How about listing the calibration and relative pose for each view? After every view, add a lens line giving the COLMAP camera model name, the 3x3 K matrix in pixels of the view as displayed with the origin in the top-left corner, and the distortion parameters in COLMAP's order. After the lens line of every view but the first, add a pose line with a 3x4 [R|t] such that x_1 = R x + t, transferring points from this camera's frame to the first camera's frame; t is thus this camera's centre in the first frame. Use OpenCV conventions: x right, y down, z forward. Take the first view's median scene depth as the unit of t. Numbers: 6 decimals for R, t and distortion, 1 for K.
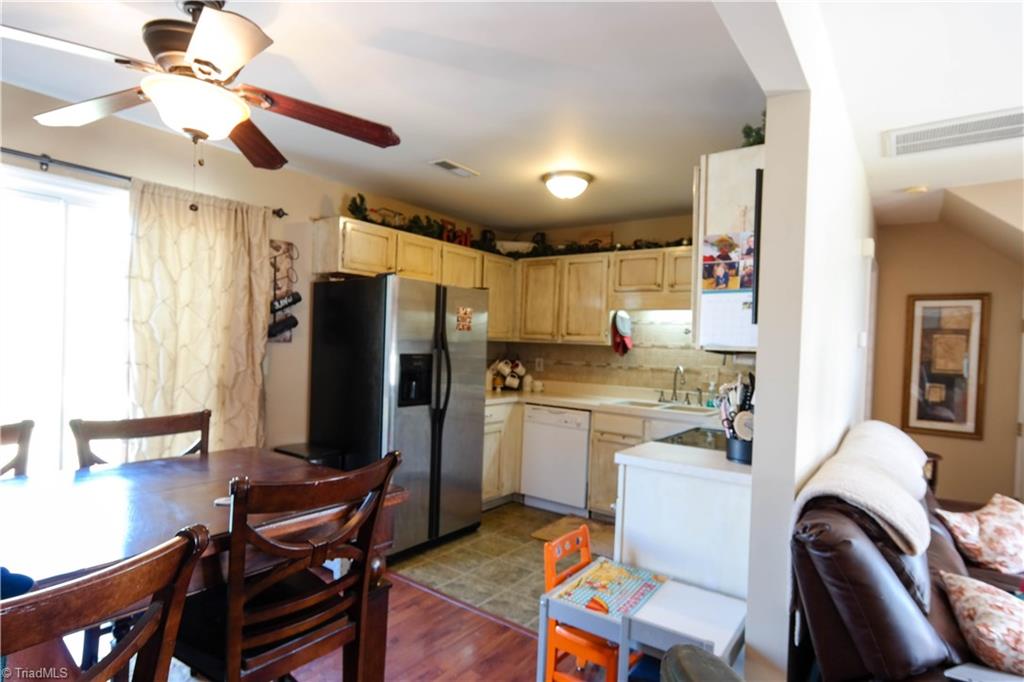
lens RADIAL K [[554.5, 0, 507.6], [0, 554.5, 349.5], [0, 0, 1]] dist [-0.005122, -0.000761]
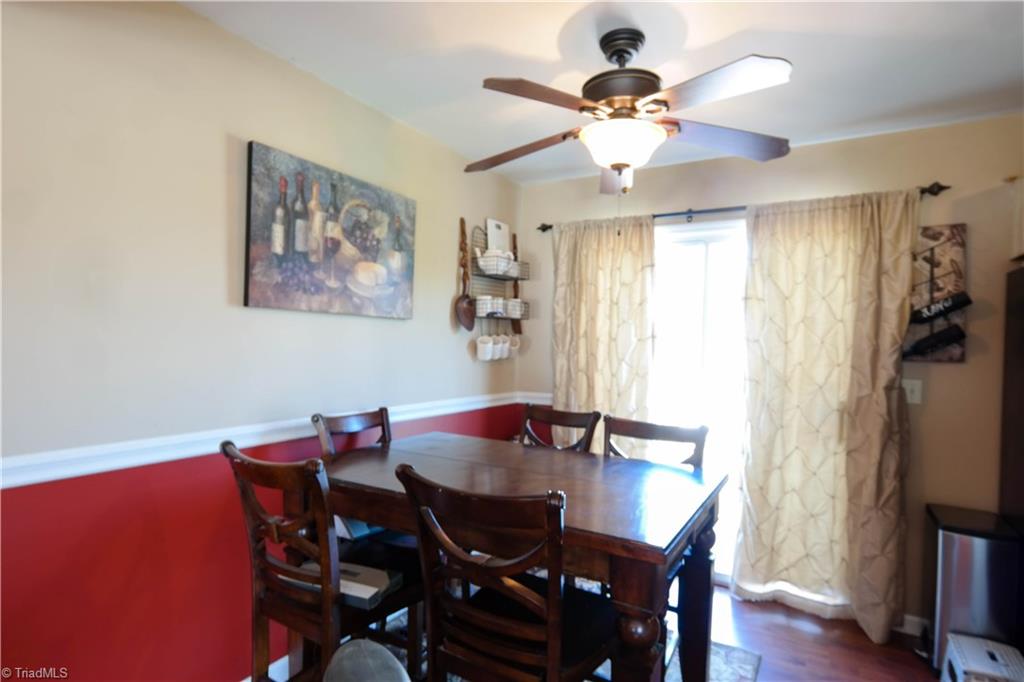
lens RADIAL K [[554.5, 0, 507.6], [0, 554.5, 349.5], [0, 0, 1]] dist [-0.005122, -0.000761]
pose [[0.088944, -0.027895, -0.995646, 0.301562], [-0.033771, 0.998949, -0.031004, 0.014324], [0.995464, 0.036382, 0.087908, 0.400639]]
